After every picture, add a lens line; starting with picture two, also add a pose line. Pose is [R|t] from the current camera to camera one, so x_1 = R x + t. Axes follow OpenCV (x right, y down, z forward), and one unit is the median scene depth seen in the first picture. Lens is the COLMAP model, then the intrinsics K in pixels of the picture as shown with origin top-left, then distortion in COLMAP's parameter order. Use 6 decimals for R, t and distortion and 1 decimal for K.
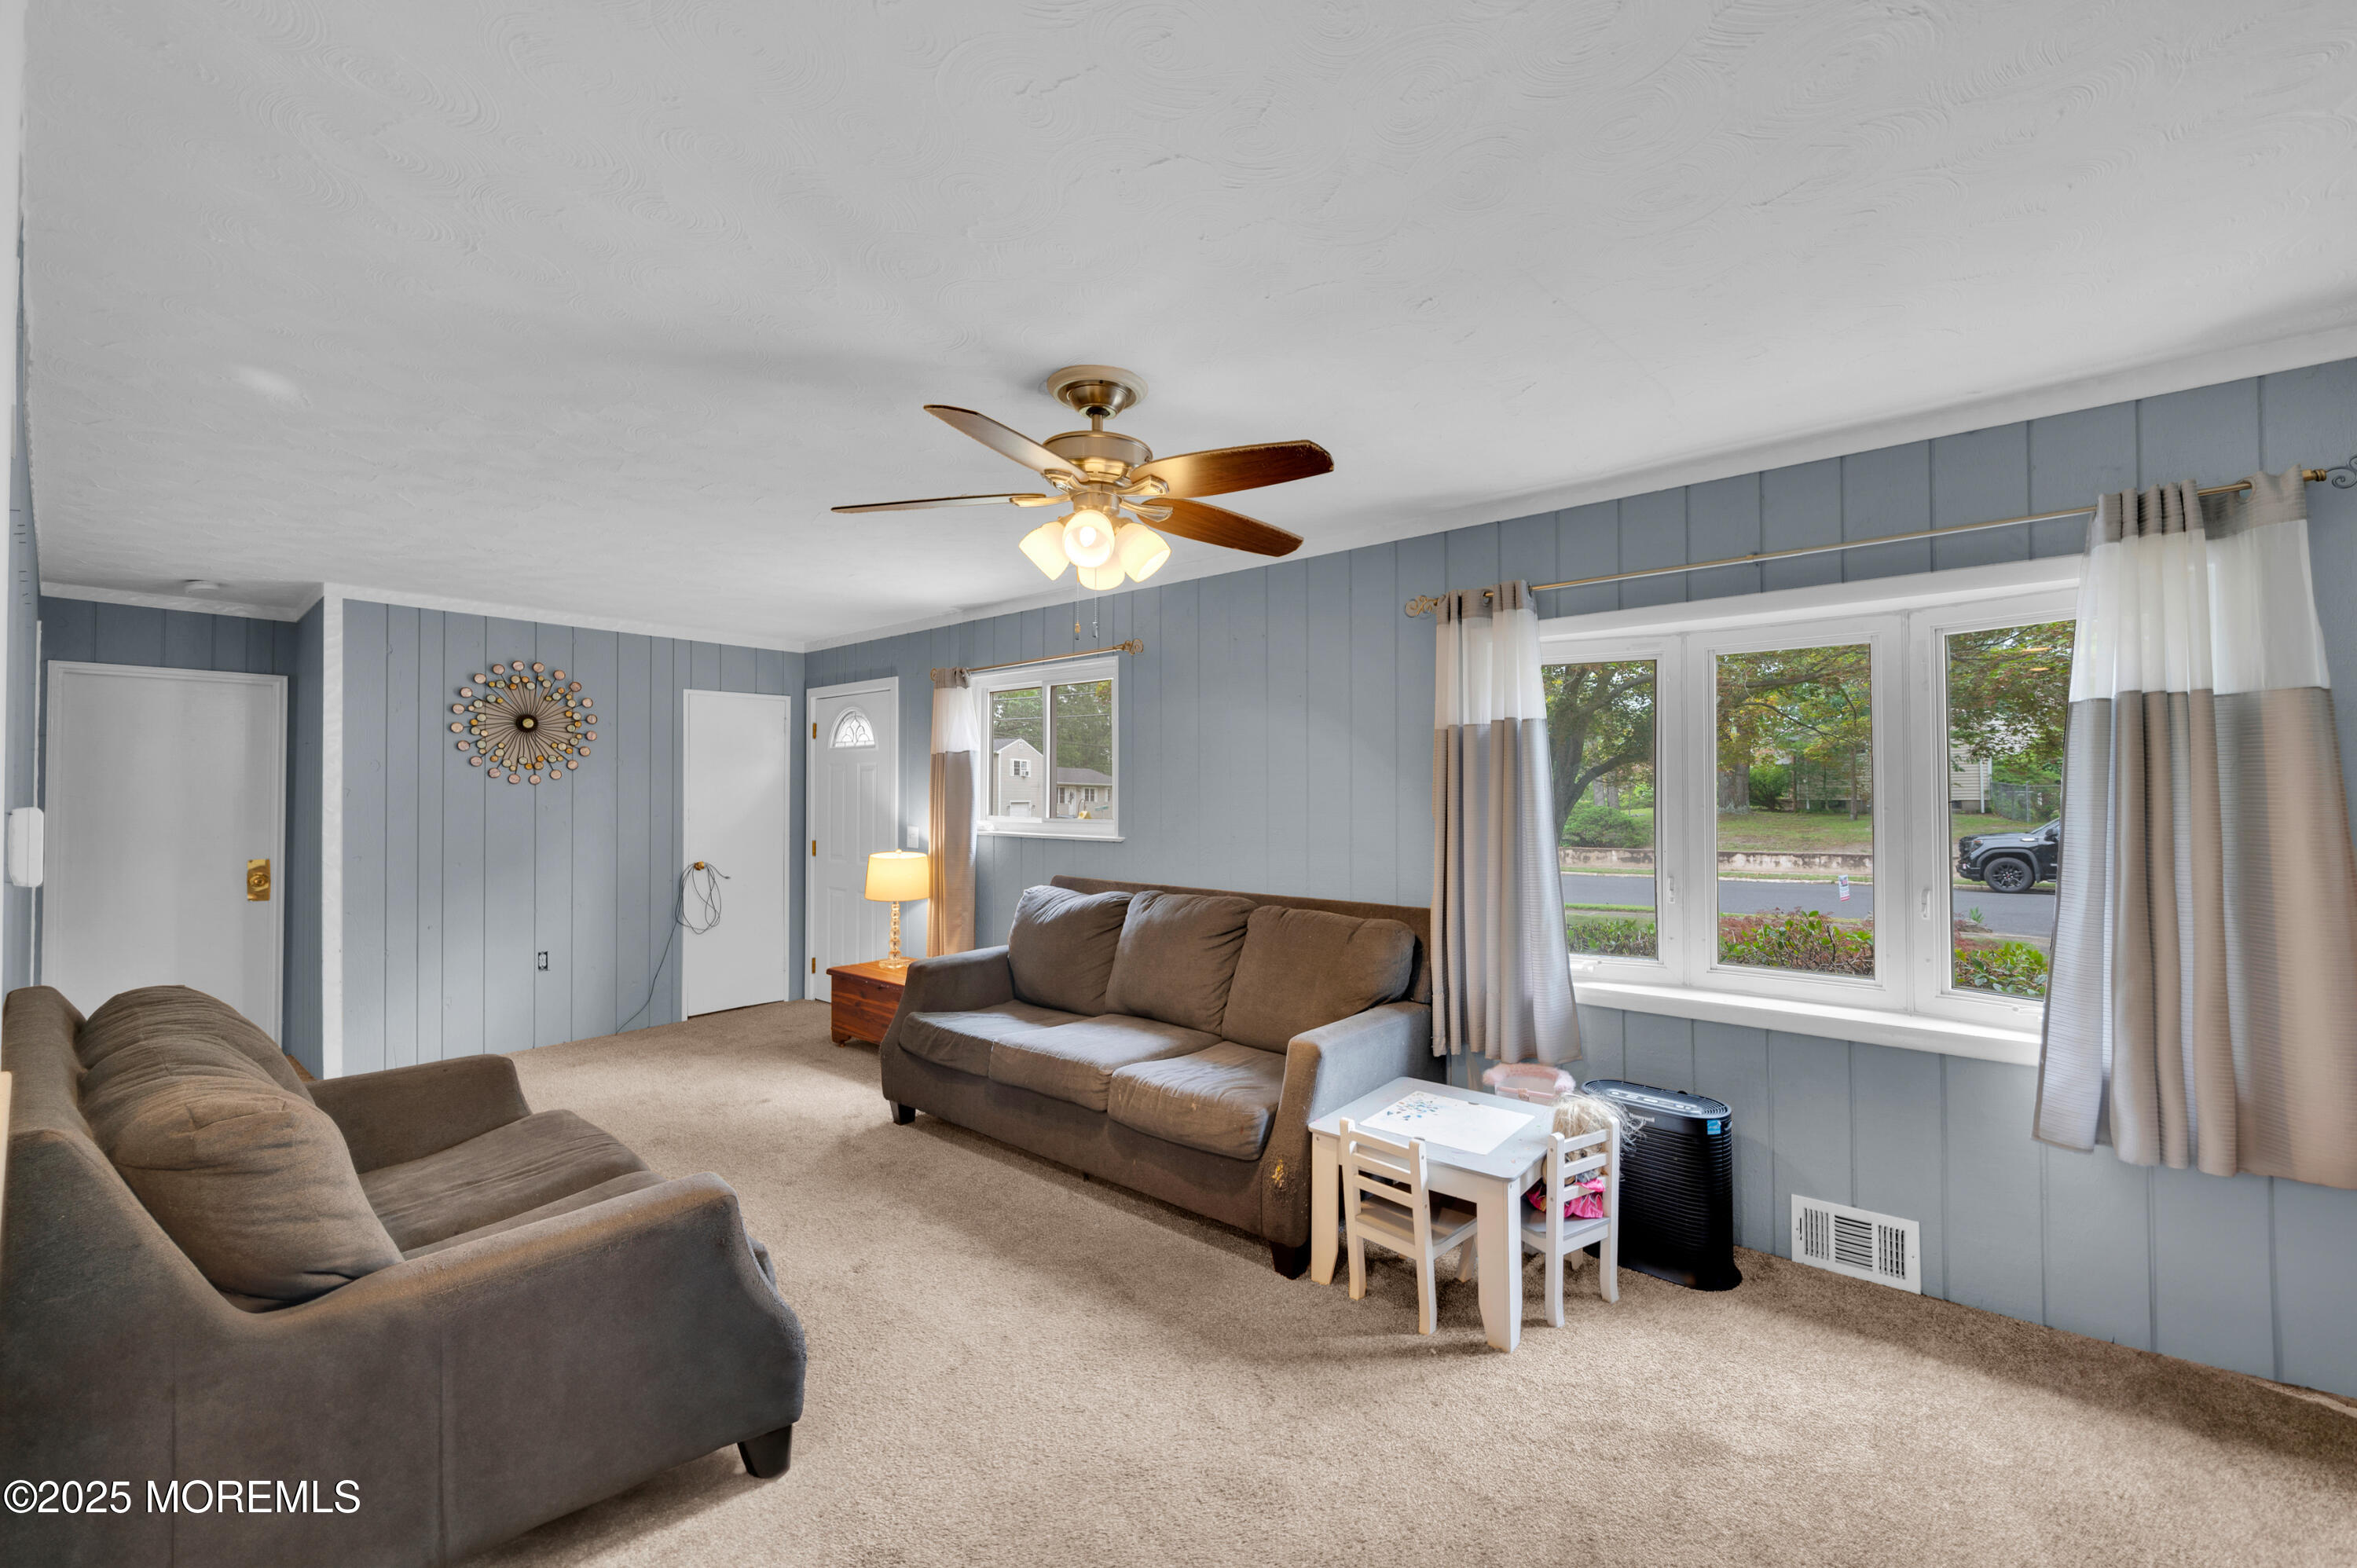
lens RADIAL K [[937.3, 0, 1201.4], [0, 937.3, 778.3], [0, 0, 1]] dist [-0.002704, 0.000170]
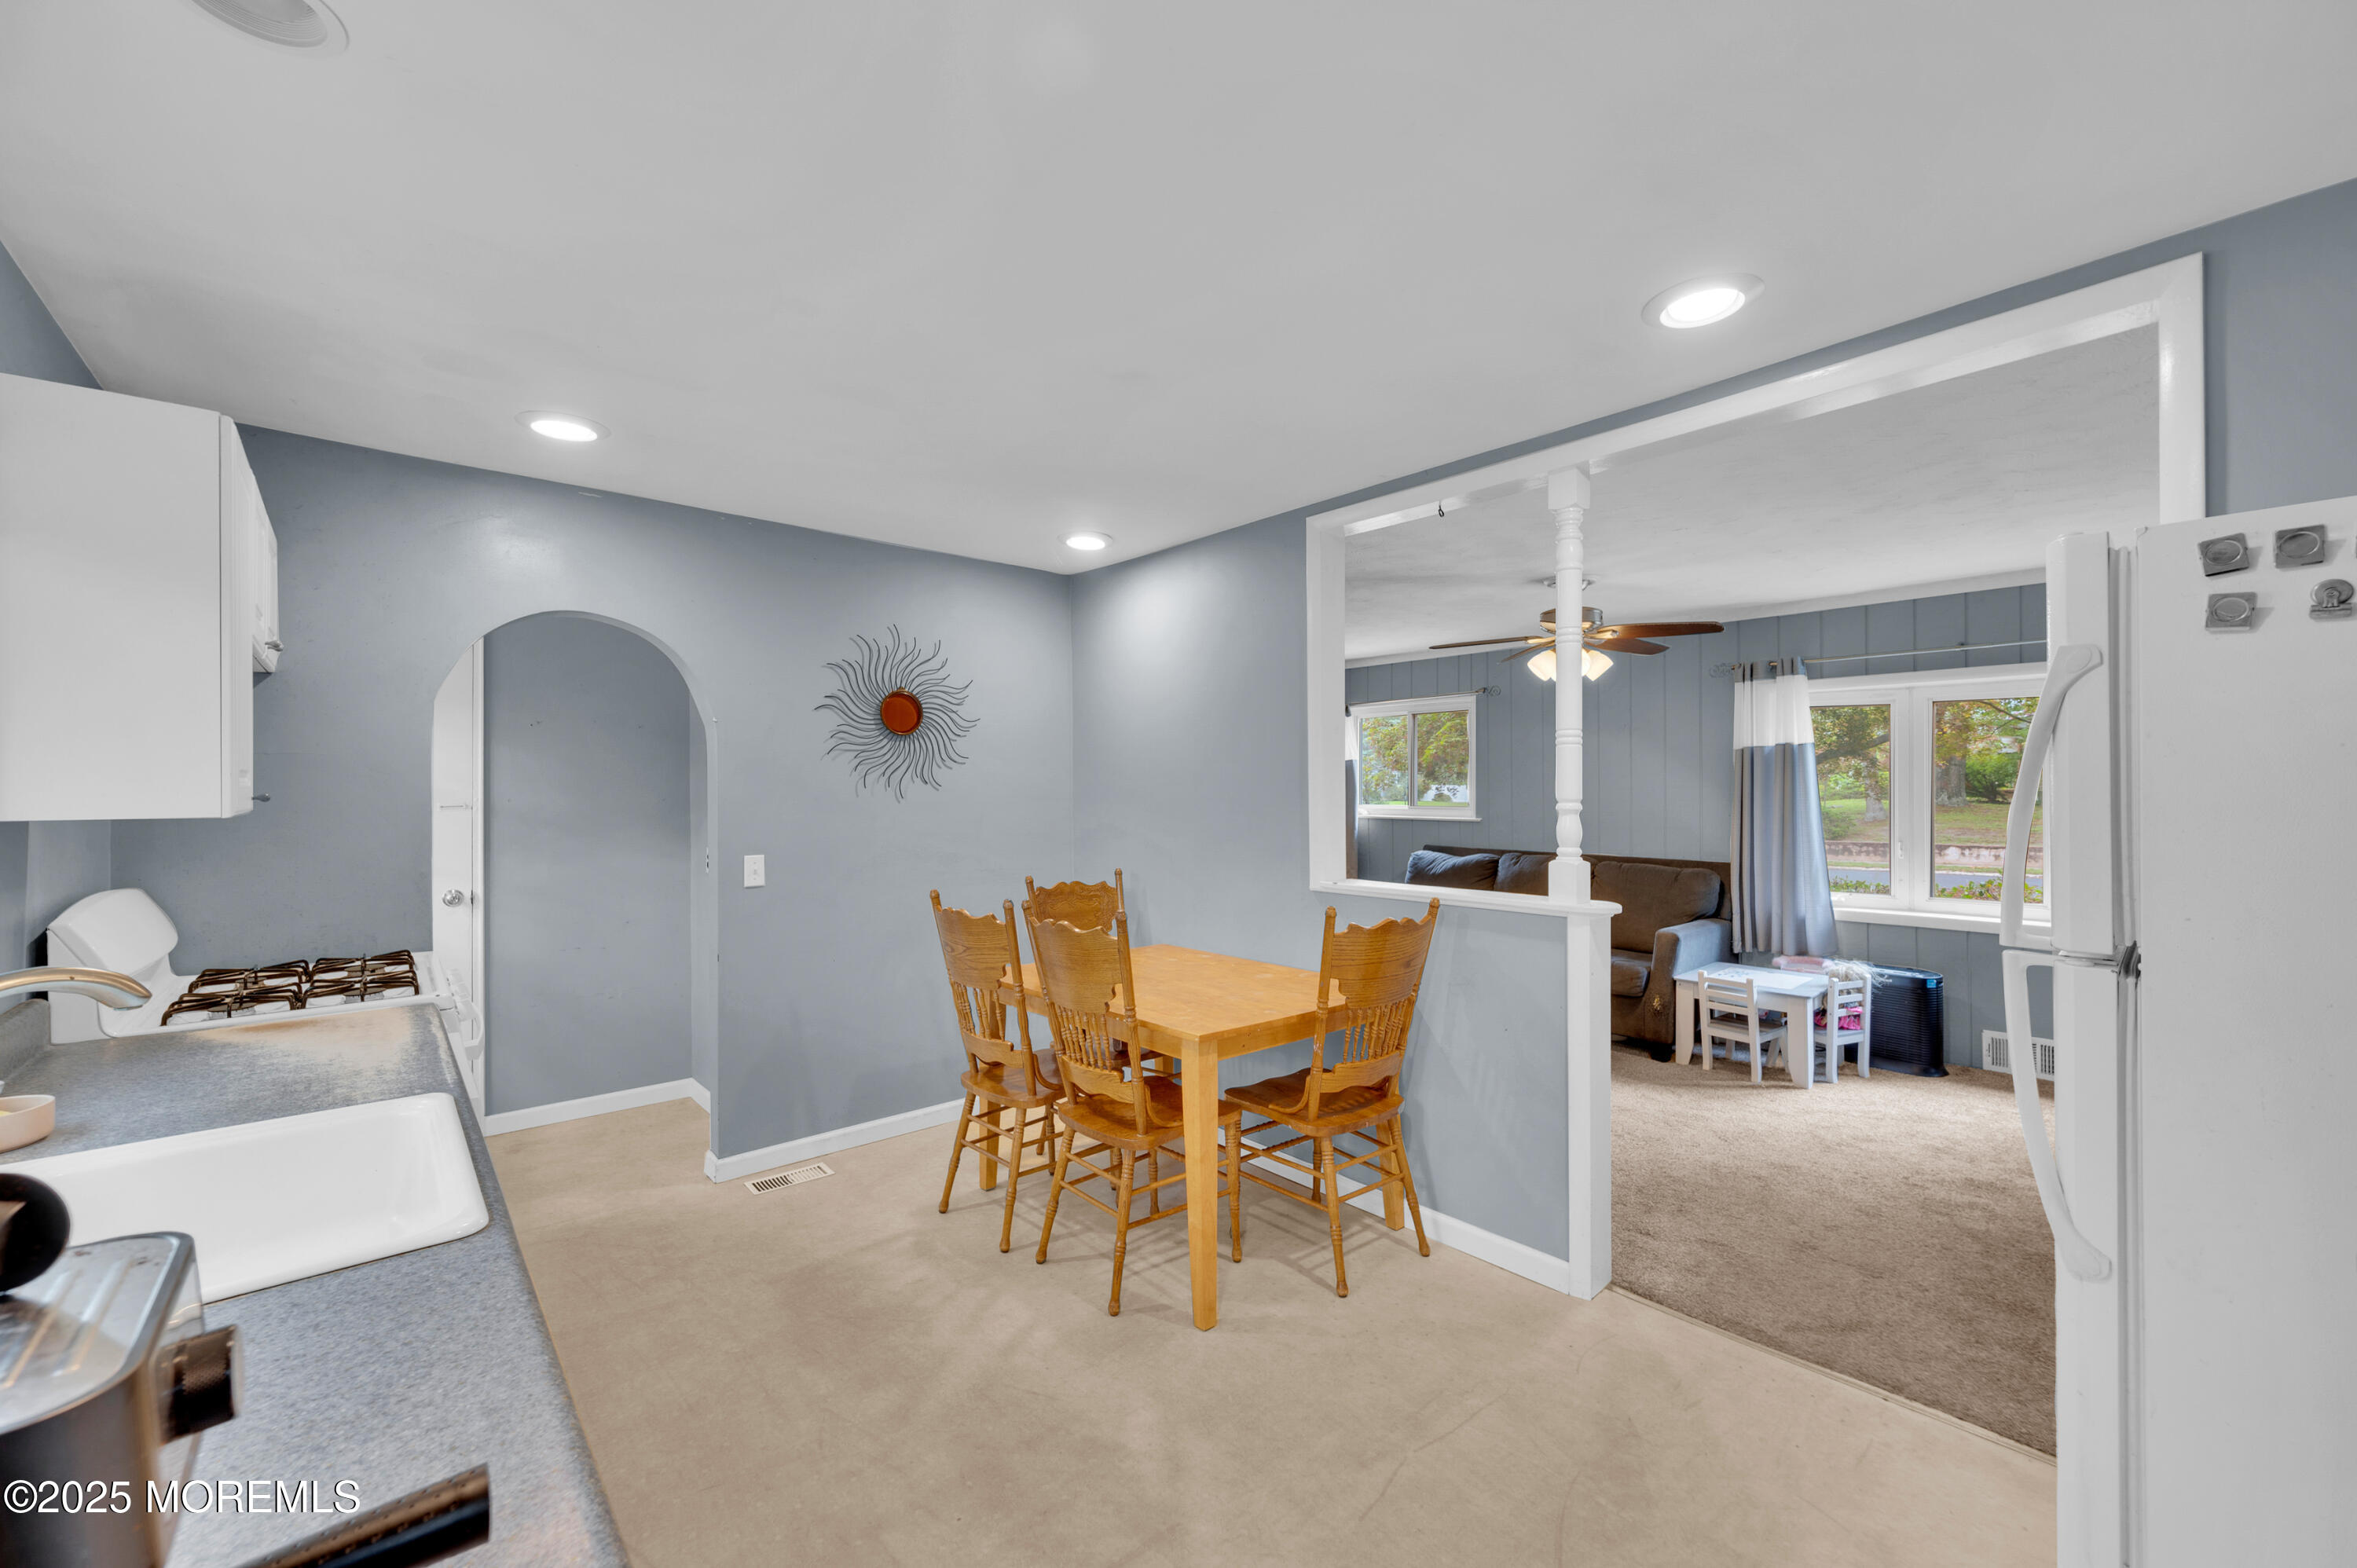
lens RADIAL K [[937.3, 0, 1168.9], [0, 937.3, 785.9], [0, 0, 1]] dist [-0.002704, 0.000170]
pose [[0.984328, -0.001990, -0.176337, -0.429624], [0.004982, 0.999851, 0.016525, -0.022019], [0.176278, -0.017145, 0.984191, -0.759017]]
